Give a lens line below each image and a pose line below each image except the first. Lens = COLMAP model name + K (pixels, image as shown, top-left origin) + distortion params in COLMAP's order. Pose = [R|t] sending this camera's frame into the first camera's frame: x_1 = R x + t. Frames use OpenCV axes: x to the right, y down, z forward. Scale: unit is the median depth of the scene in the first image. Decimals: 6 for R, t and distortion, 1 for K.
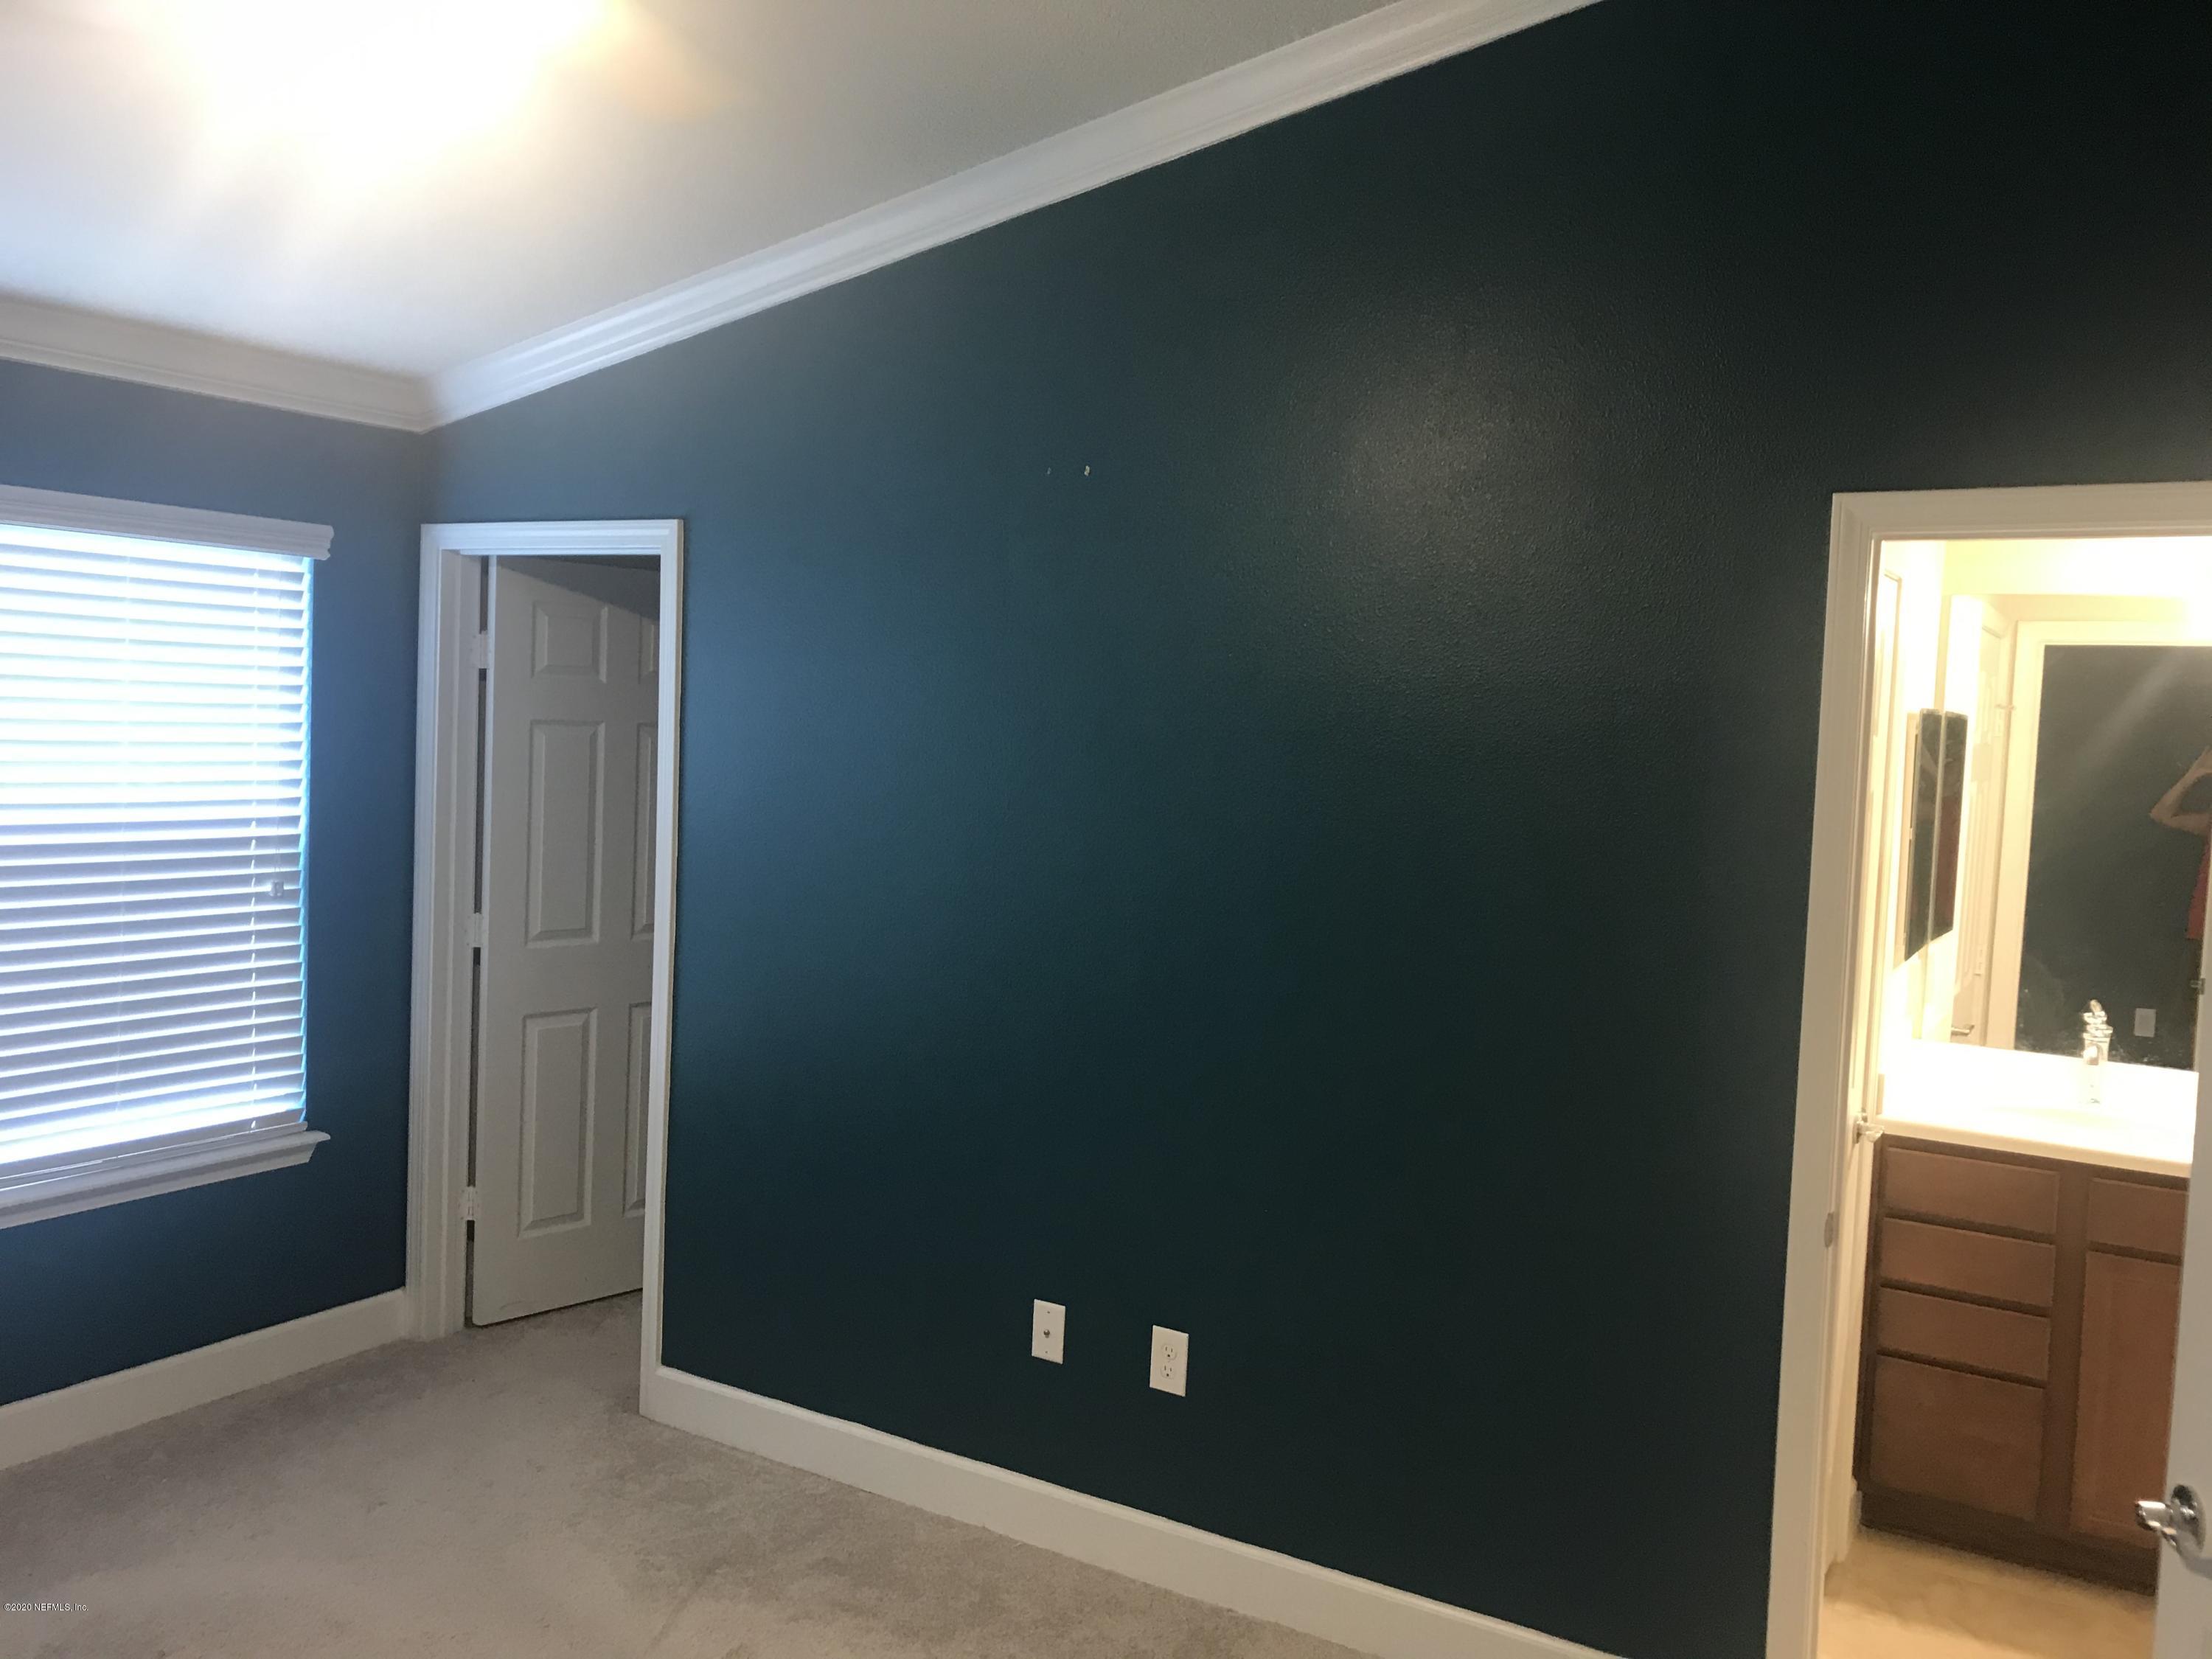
lens RADIAL K [[1815.7, 0, 1111.4], [0, 1815.7, 823.5], [0, 0, 1]] dist [0.003590, 0.004140]
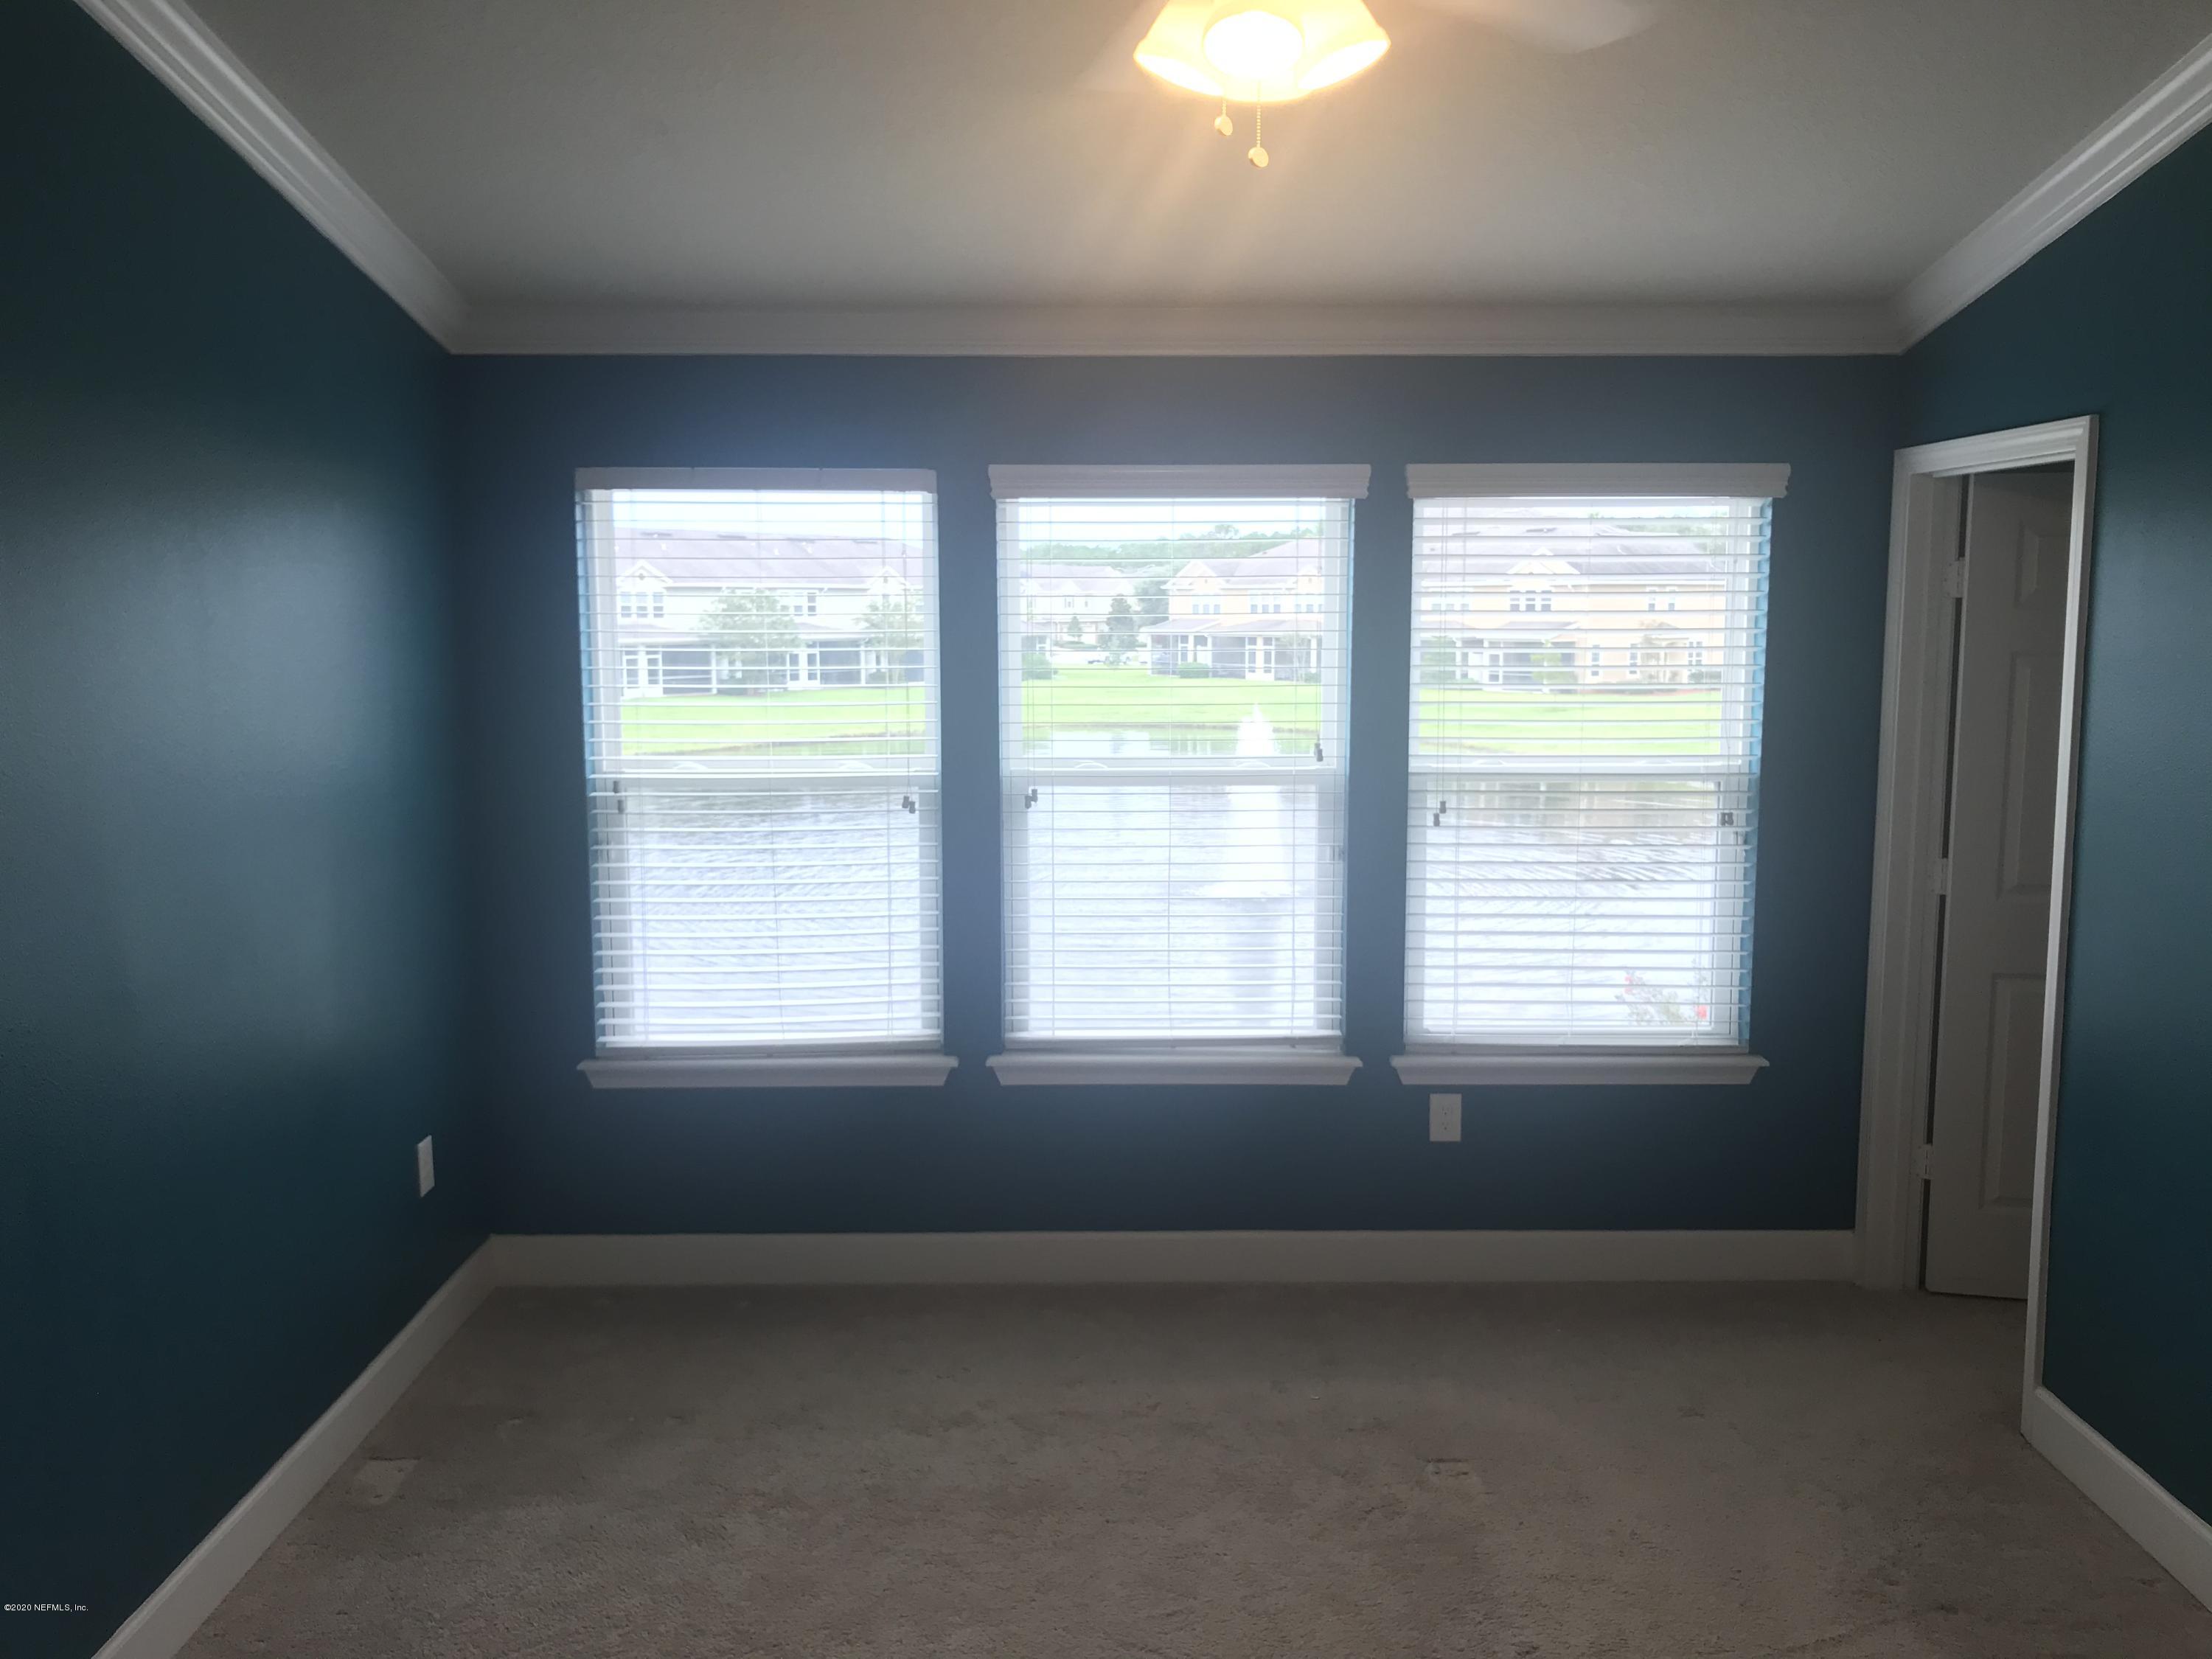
lens RADIAL K [[1815.7, 0, 1111.4], [0, 1815.7, 823.5], [0, 0, 1]] dist [0.003590, 0.004140]
pose [[0.522040, 0.063309, -0.850568, 0.230433], [-0.028649, 0.997980, 0.056698, -0.009969], [0.852440, -0.005231, 0.522799, 0.141886]]
